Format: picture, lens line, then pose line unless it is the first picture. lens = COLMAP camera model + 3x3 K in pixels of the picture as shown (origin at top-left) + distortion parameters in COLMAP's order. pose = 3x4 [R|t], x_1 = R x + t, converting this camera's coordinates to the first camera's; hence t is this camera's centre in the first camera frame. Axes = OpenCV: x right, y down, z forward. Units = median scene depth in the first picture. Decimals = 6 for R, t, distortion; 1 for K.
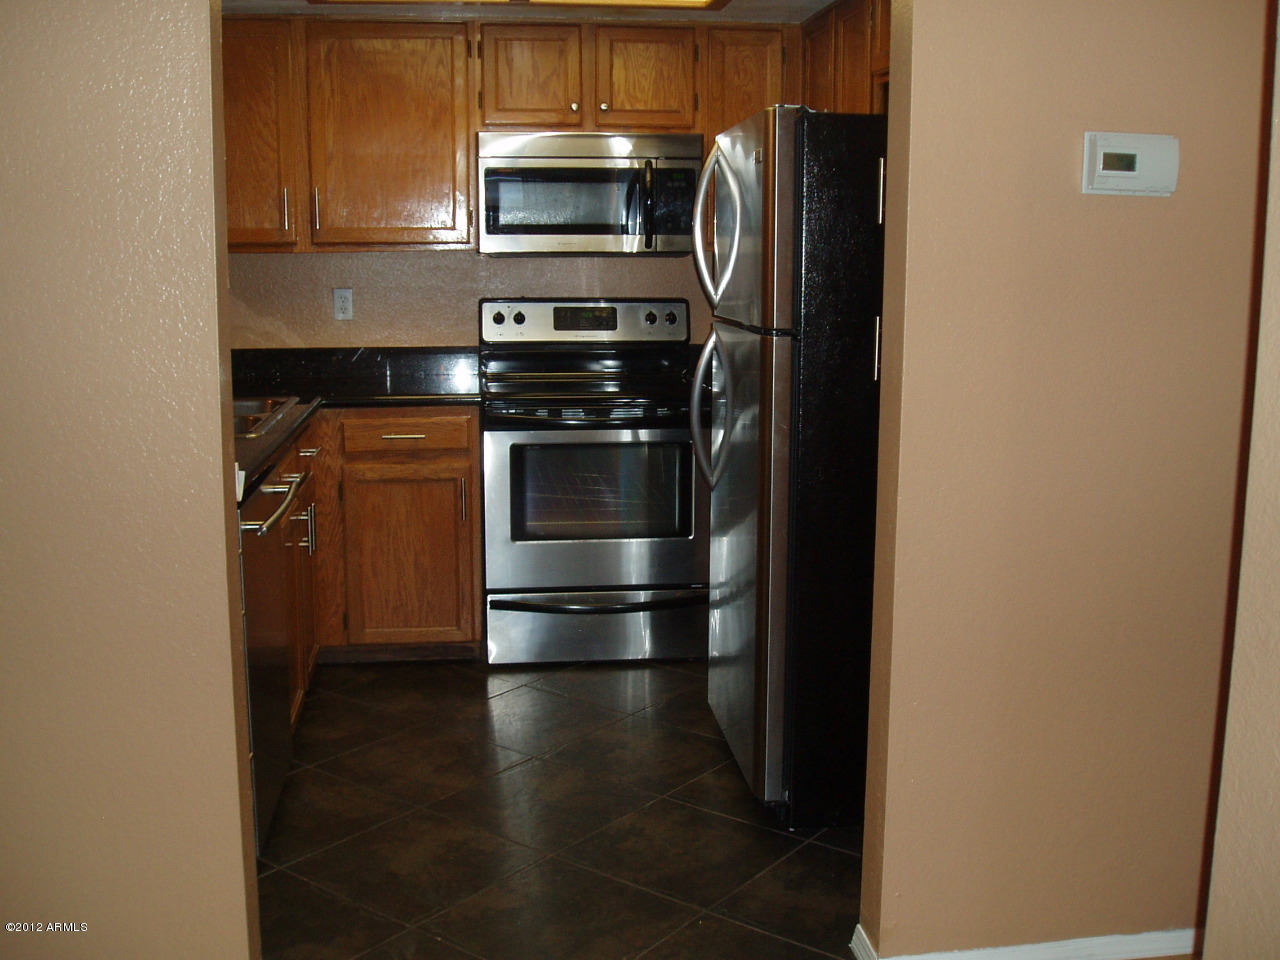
lens RADIAL K [[1330.3, 0, 640.9], [0, 1330.3, 456.4], [0, 0, 1]] dist [-0.119172, 0.009074]
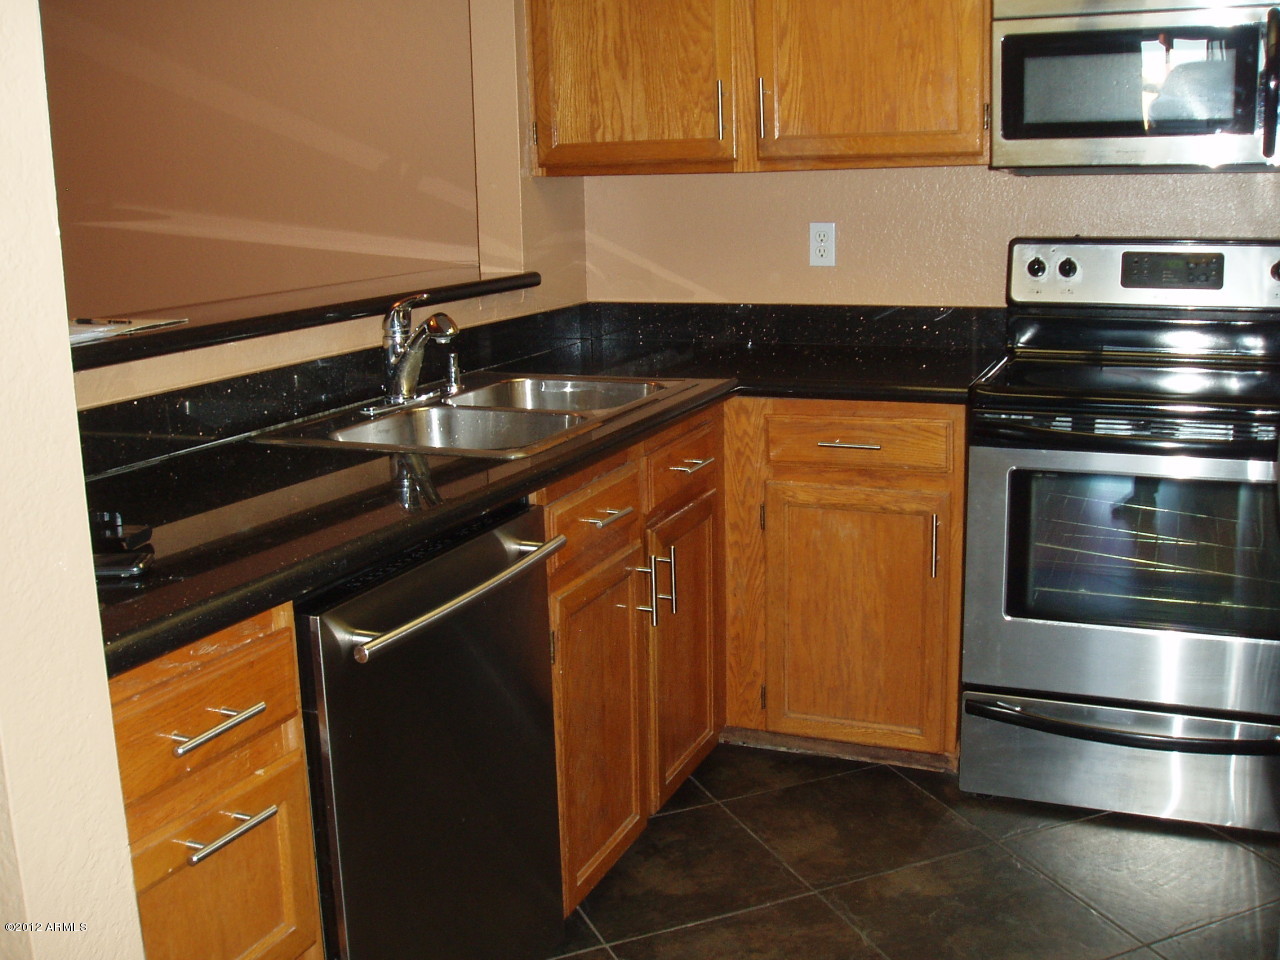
lens RADIAL K [[1330.3, 0, 640.9], [0, 1330.3, 456.4], [0, 0, 1]] dist [-0.119172, 0.009074]
pose [[0.867082, 0.074372, -0.492582, 0.058155], [-0.050785, 0.996838, 0.061111, -0.043604], [0.495570, -0.027972, 0.868118, 0.357534]]
